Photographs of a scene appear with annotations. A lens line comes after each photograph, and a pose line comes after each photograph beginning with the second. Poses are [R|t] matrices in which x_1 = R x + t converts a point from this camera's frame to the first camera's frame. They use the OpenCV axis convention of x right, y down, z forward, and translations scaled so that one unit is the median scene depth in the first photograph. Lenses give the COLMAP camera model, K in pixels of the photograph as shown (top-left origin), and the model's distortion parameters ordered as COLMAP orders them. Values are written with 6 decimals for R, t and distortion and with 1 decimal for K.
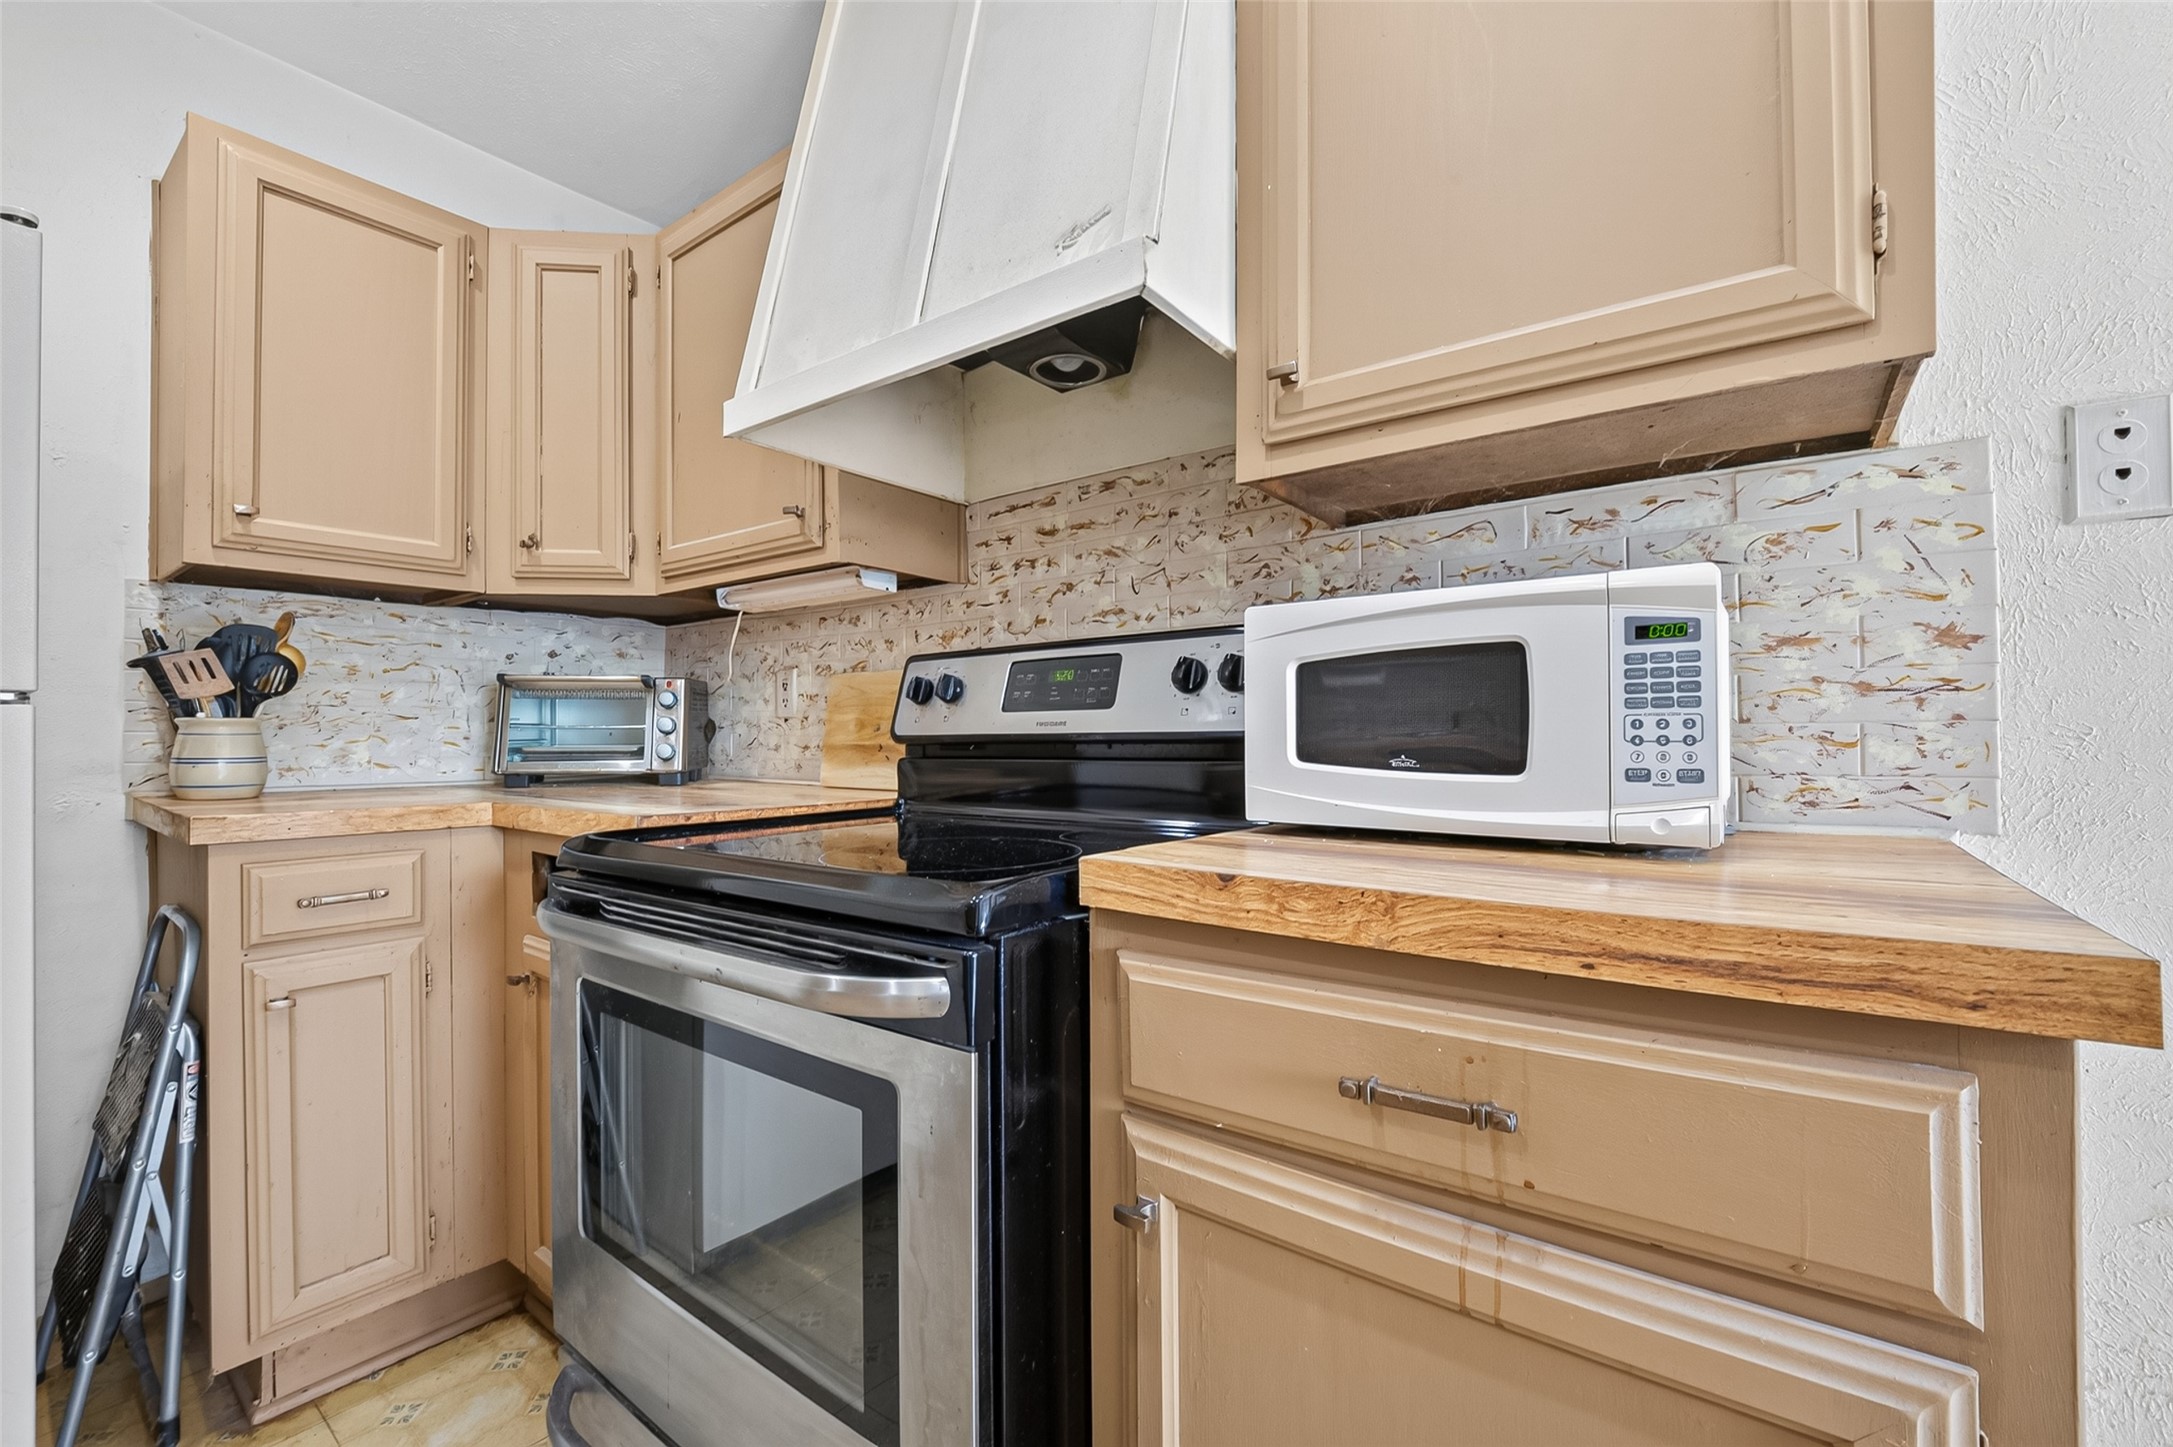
lens RADIAL K [[886.4, 0, 1091.1], [0, 886.4, 731.4], [0, 0, 1]] dist [0.000224, -0.000336]
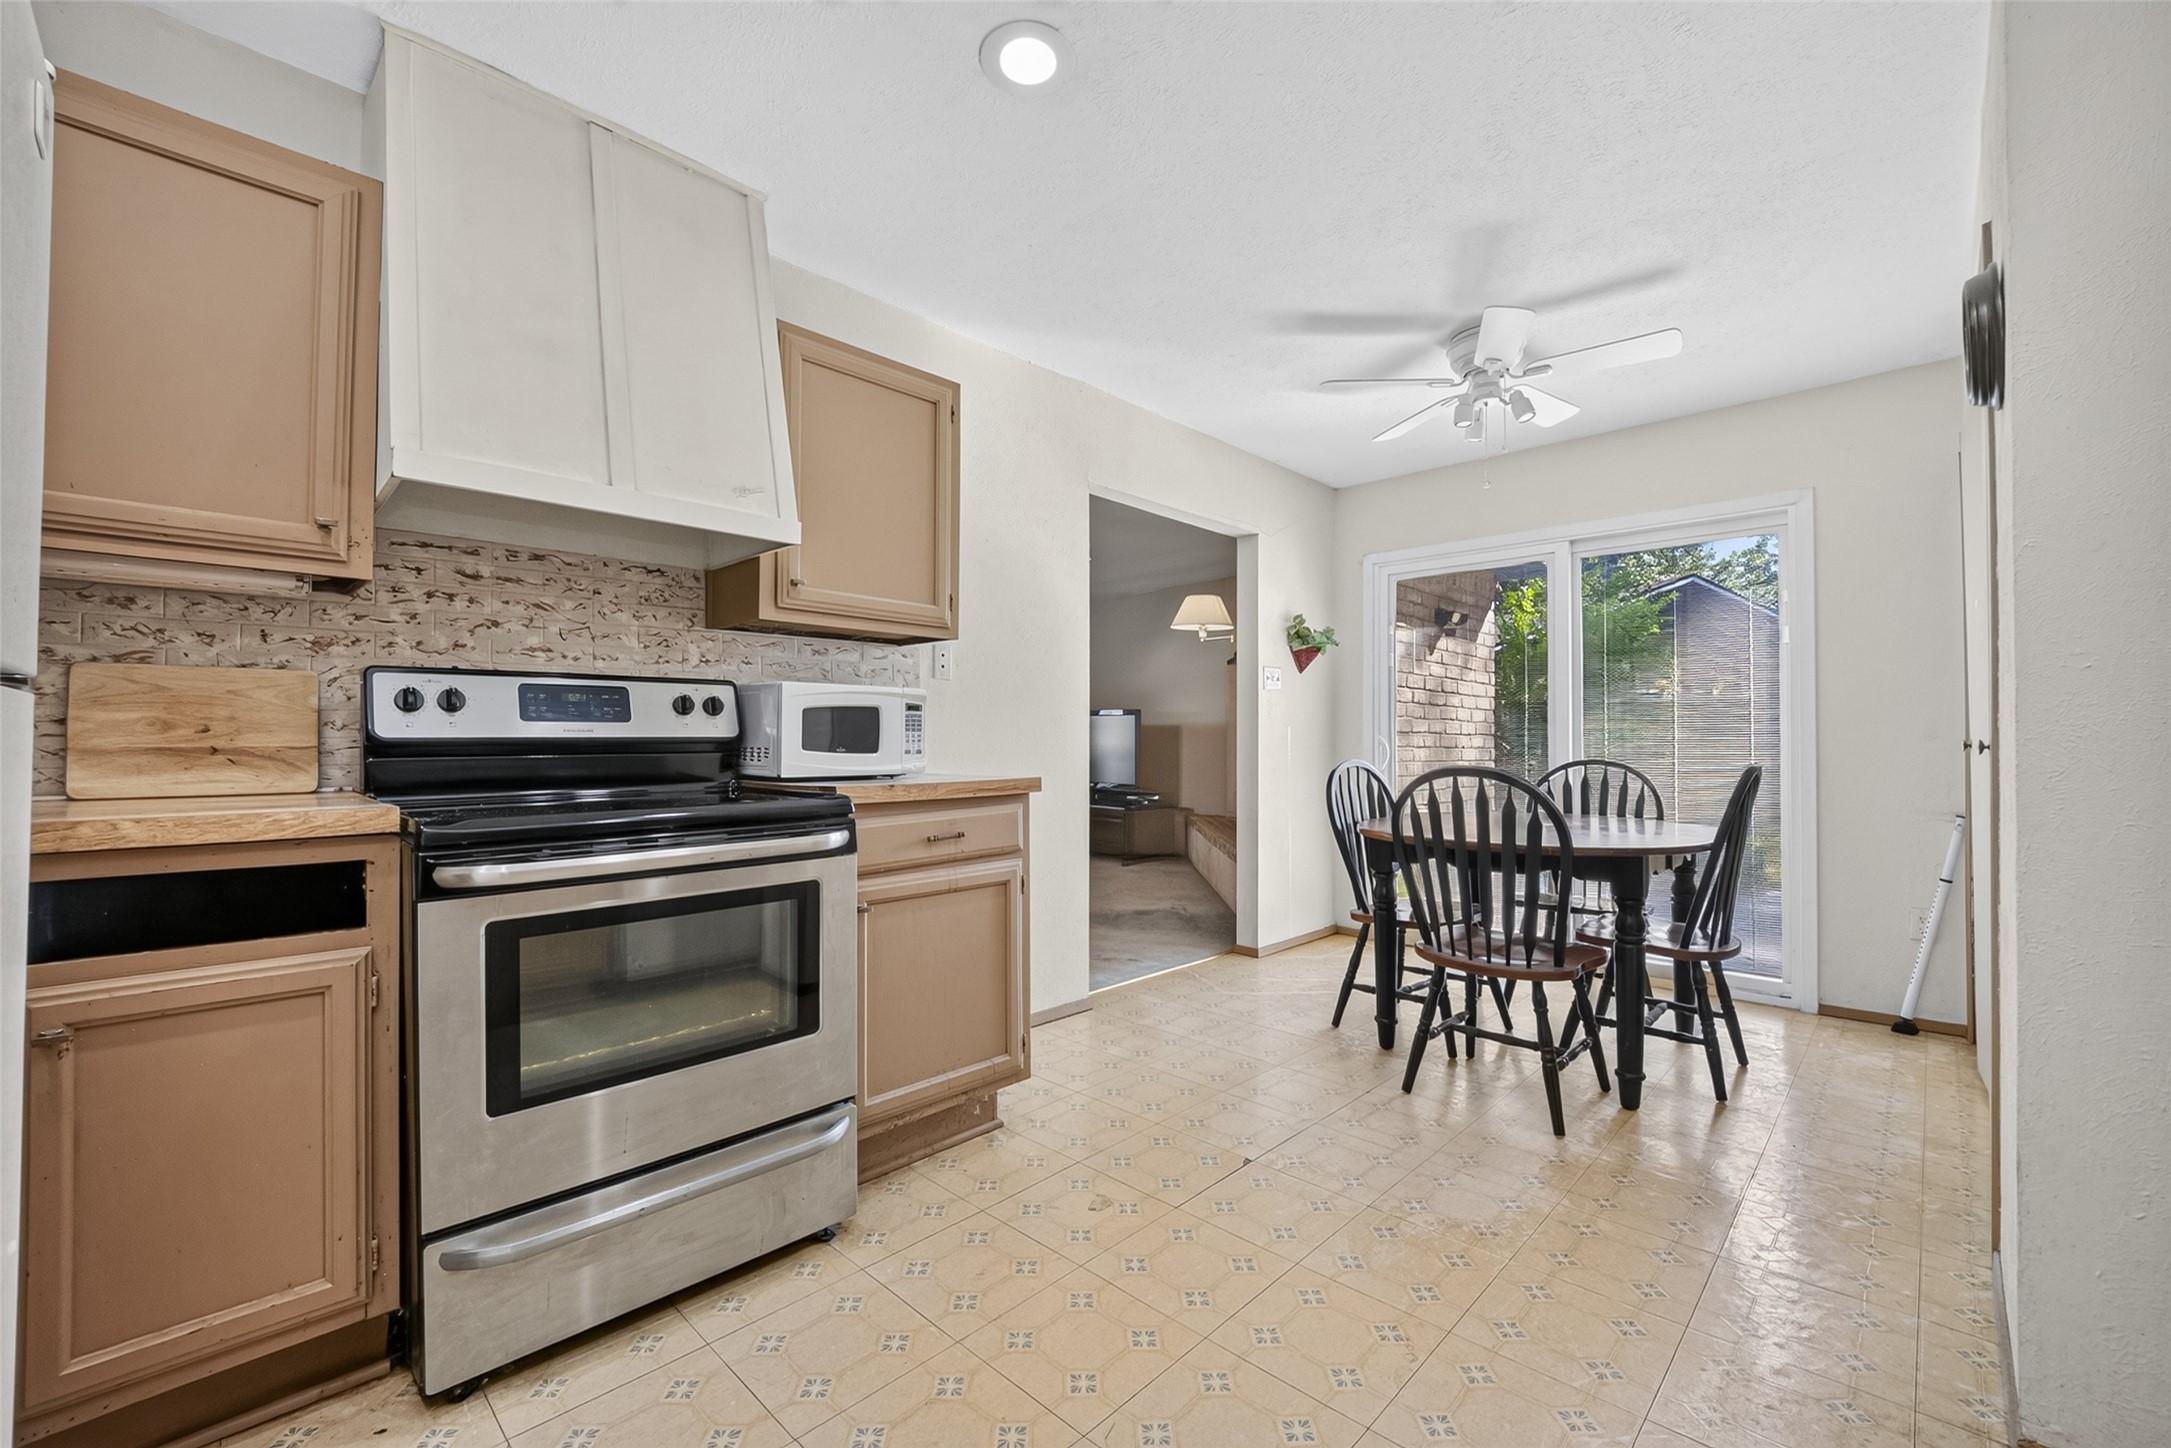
lens RADIAL K [[899.0, 0, 1086.1], [0, 899.0, 730.5], [0, 0, 1]] dist [0.001141, -0.001423]
pose [[0.131052, 0.012465, 0.991297, -1.321043], [-0.007283, 0.999906, -0.011611, 0.002454], [-0.991349, -0.005698, 0.131130, -0.033767]]
